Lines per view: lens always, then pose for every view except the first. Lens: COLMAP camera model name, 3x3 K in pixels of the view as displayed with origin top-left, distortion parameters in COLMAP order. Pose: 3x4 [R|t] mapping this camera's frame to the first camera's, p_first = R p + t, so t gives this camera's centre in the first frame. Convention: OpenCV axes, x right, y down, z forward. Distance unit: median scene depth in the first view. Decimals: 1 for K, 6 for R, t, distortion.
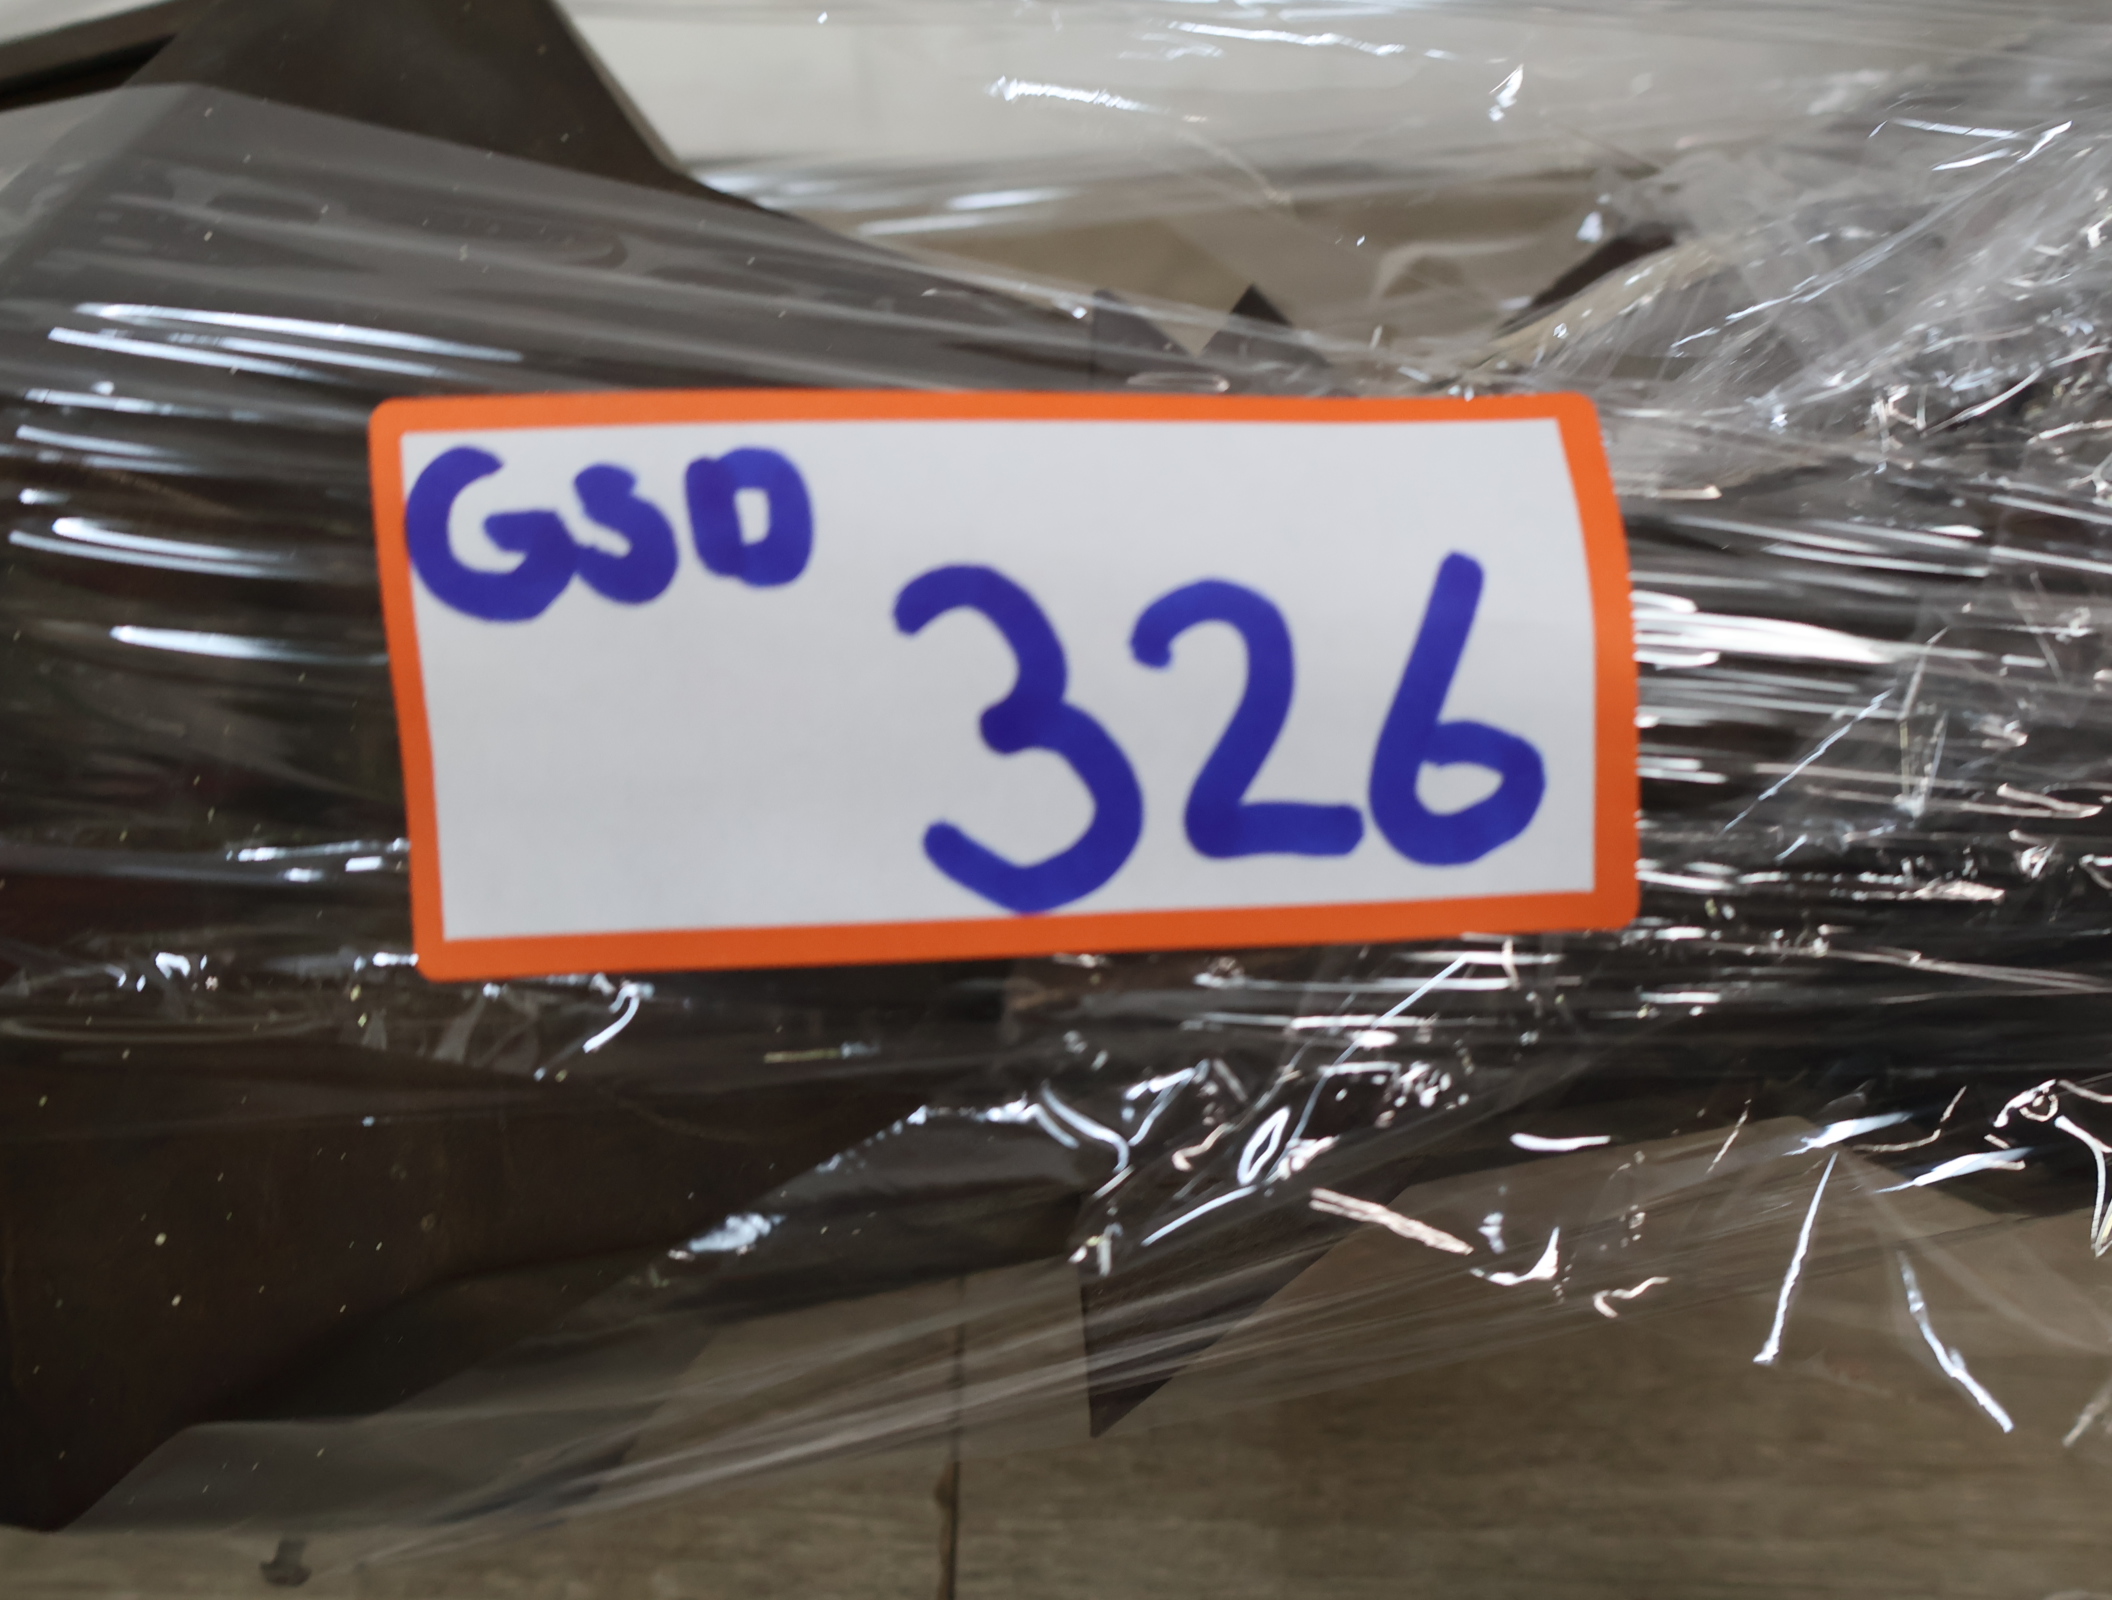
lens RADIAL K [[2290.4, 0, 1046.1], [0, 2290.4, 806.0], [0, 0, 1]] dist [0.002250, 0.000000]
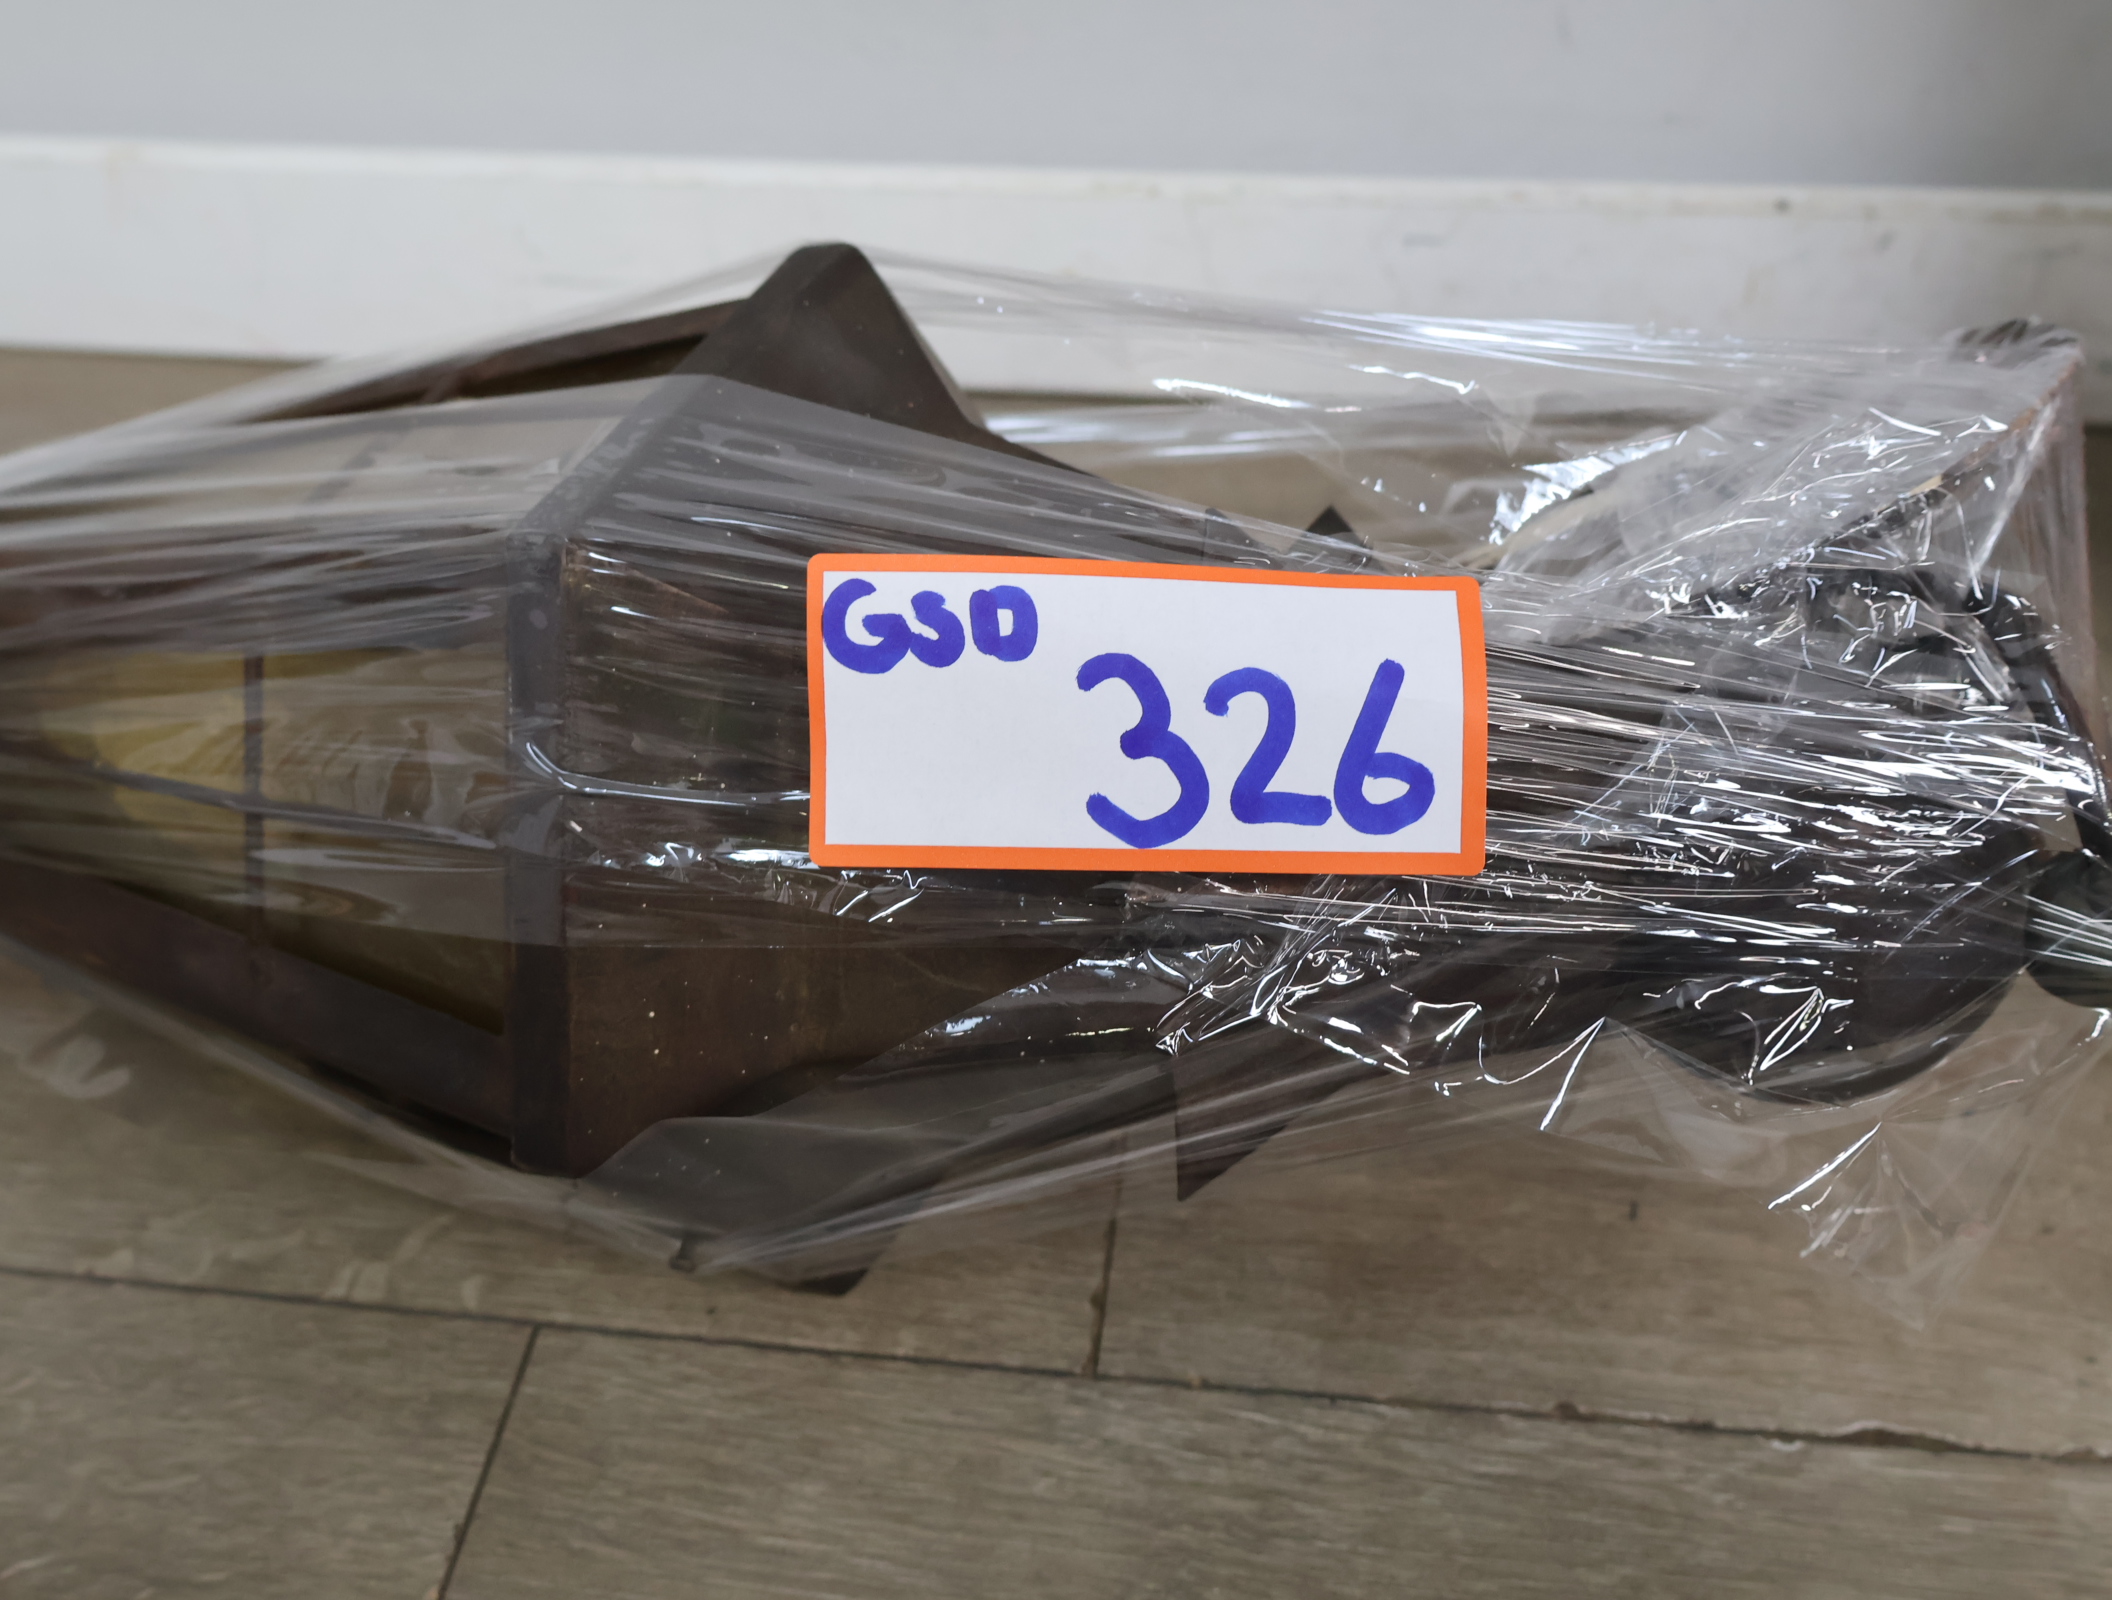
lens RADIAL K [[2290.4, 0, 1059.6], [0, 2290.4, 796.0], [0, 0, 1]] dist [0.002250, 0.000000]
pose [[0.992798, 0.051479, -0.108178, 0.119033], [-0.060519, 0.994792, -0.082017, 0.156203], [0.103392, 0.087973, 0.990743, -0.790385]]
